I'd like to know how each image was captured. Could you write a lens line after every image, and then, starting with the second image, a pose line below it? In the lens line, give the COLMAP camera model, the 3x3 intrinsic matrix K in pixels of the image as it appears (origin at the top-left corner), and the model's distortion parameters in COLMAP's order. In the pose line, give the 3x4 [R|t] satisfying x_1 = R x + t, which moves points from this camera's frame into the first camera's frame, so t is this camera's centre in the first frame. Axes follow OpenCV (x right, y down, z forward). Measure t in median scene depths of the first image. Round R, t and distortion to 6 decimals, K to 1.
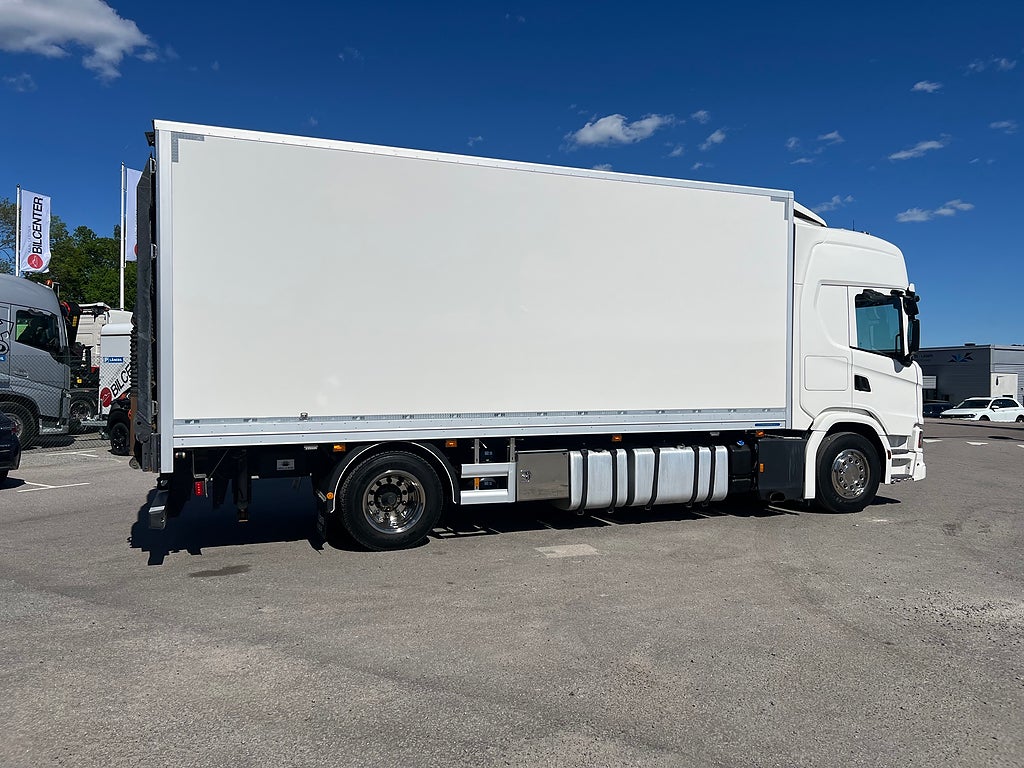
lens RADIAL K [[784.7, 0, 522.2], [0, 784.7, 377.1], [0, 0, 1]] dist [0.048760, -0.050115]
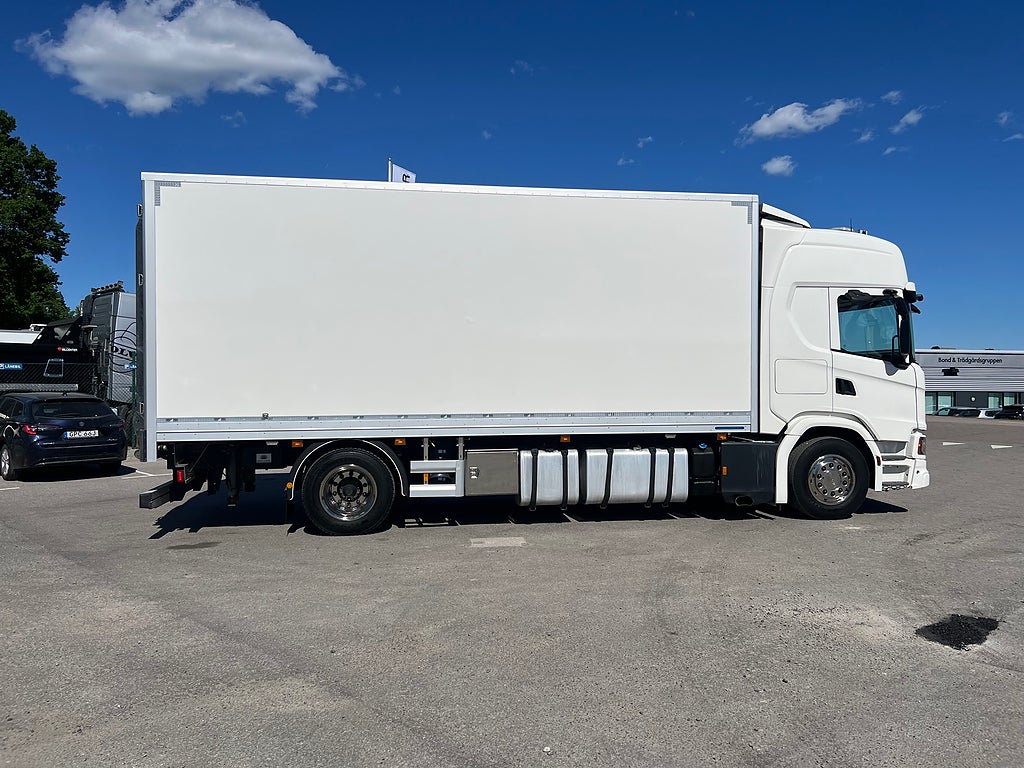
lens RADIAL K [[784.7, 0, 518.8], [0, 784.7, 377.2], [0, 0, 1]] dist [0.048760, -0.050115]
pose [[0.974505, -0.004493, -0.224322, 0.314250], [0.003651, 0.999985, -0.004168, -0.001627], [0.224337, 0.003243, 0.974506, -0.046898]]
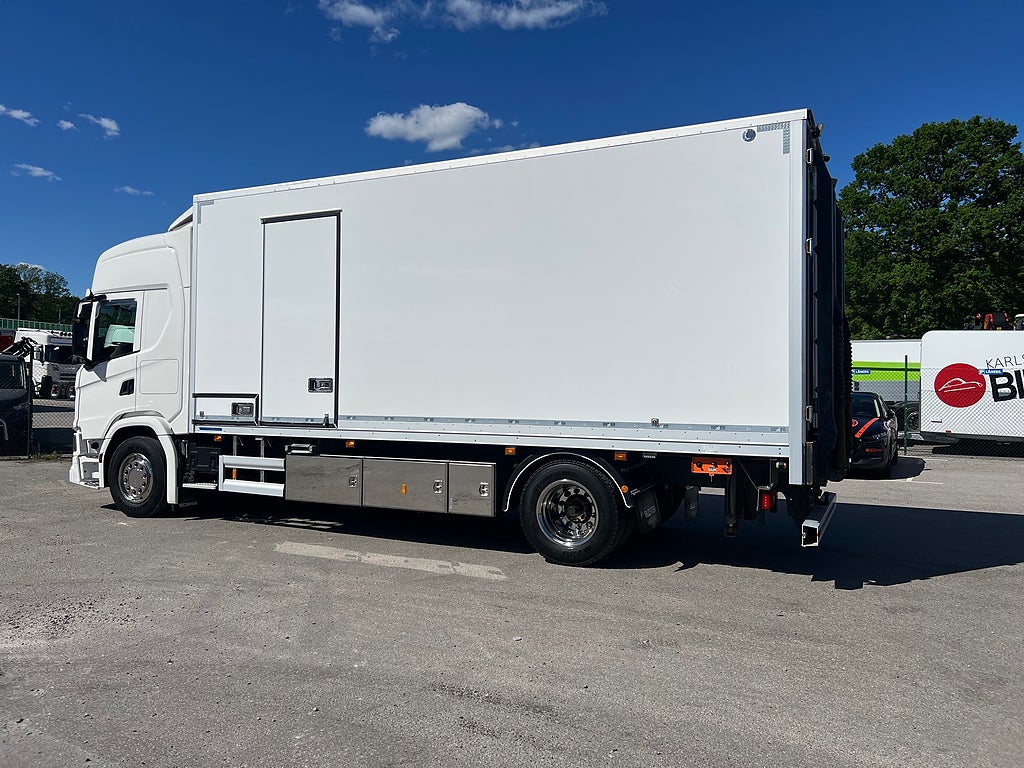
lens RADIAL K [[780.3, 0, 512.6], [0, 780.3, 372.7], [0, 0, 1]] dist [0.051576, -0.056445]
pose [[0.050159, -0.017111, -0.998595, 1.116540], [-0.010302, 0.999791, -0.017649, 0.005396], [0.998688, 0.011173, 0.049972, 1.081346]]
